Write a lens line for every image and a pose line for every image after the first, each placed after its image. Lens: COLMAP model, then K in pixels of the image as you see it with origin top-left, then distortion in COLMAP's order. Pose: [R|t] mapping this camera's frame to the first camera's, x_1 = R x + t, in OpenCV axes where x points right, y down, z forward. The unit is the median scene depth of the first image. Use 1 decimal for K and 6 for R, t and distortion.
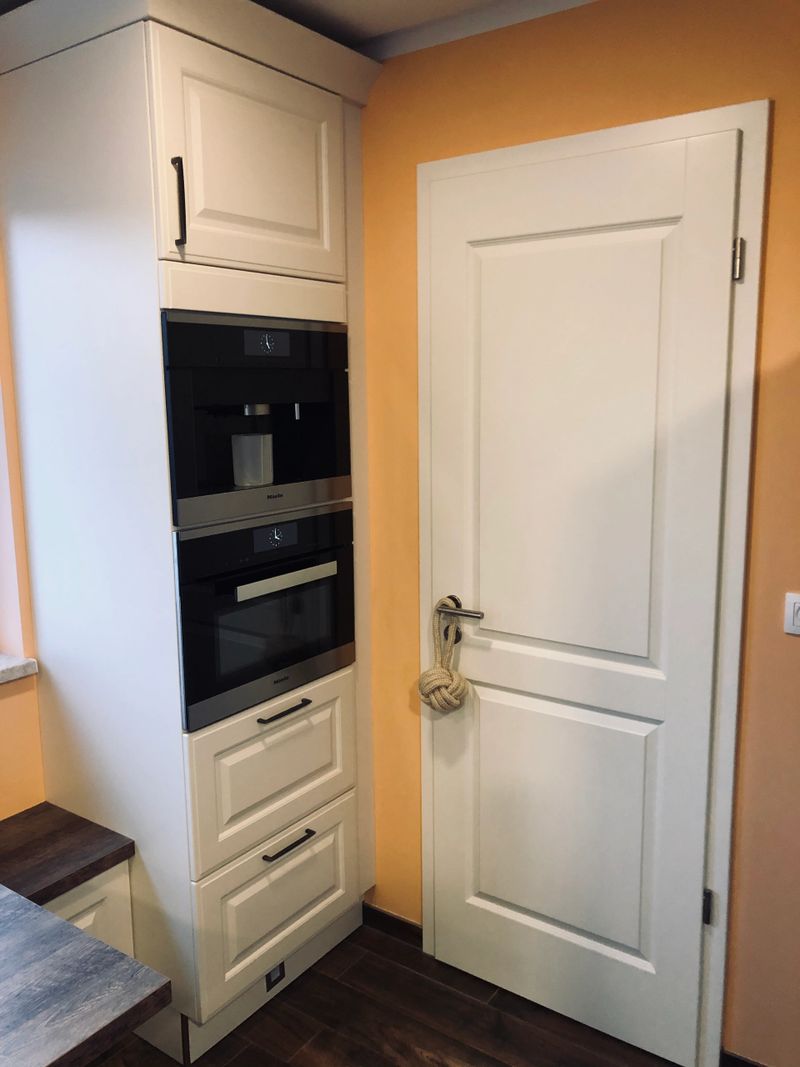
lens RADIAL K [[876.0, 0, 396.4], [0, 876.0, 531.7], [0, 0, 1]] dist [0.016378, -0.008390]
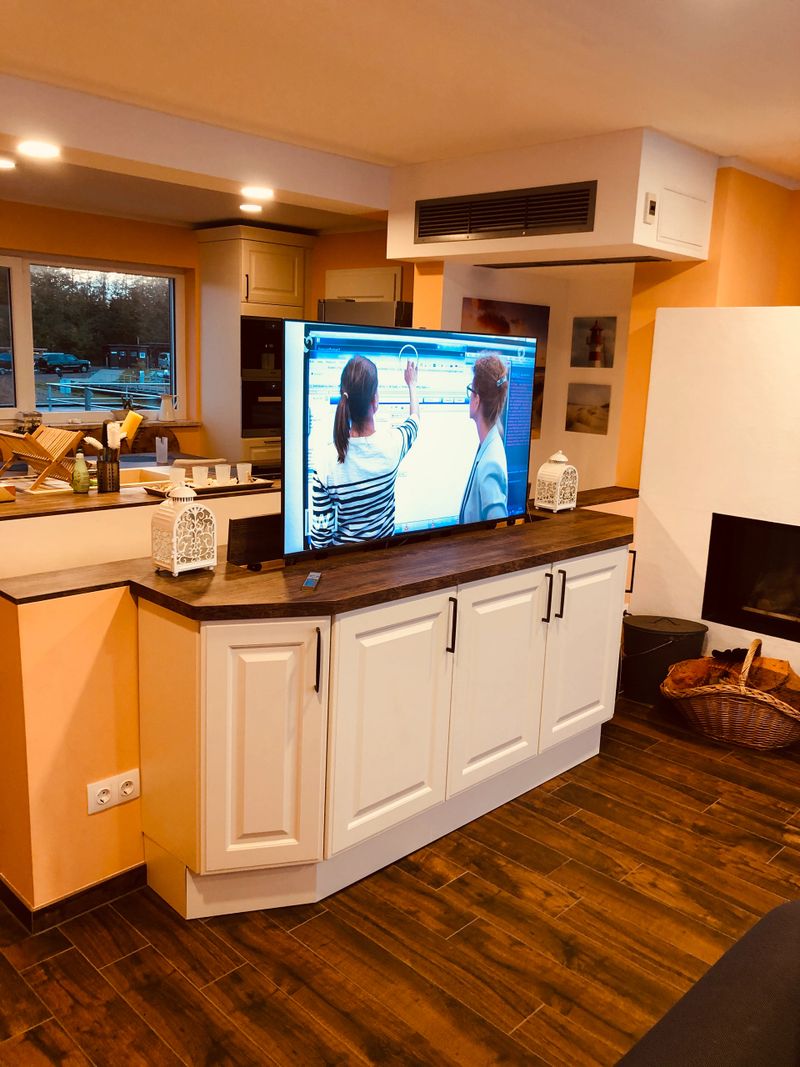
lens RADIAL K [[876.0, 0, 403.6], [0, 876.0, 533.2], [0, 0, 1]] dist [0.016378, -0.008390]
pose [[0.985065, 0.078800, -0.153093, 0.938199], [-0.074588, 0.996666, 0.033070, 0.437468], [0.155189, -0.021158, 0.987658, -2.297341]]
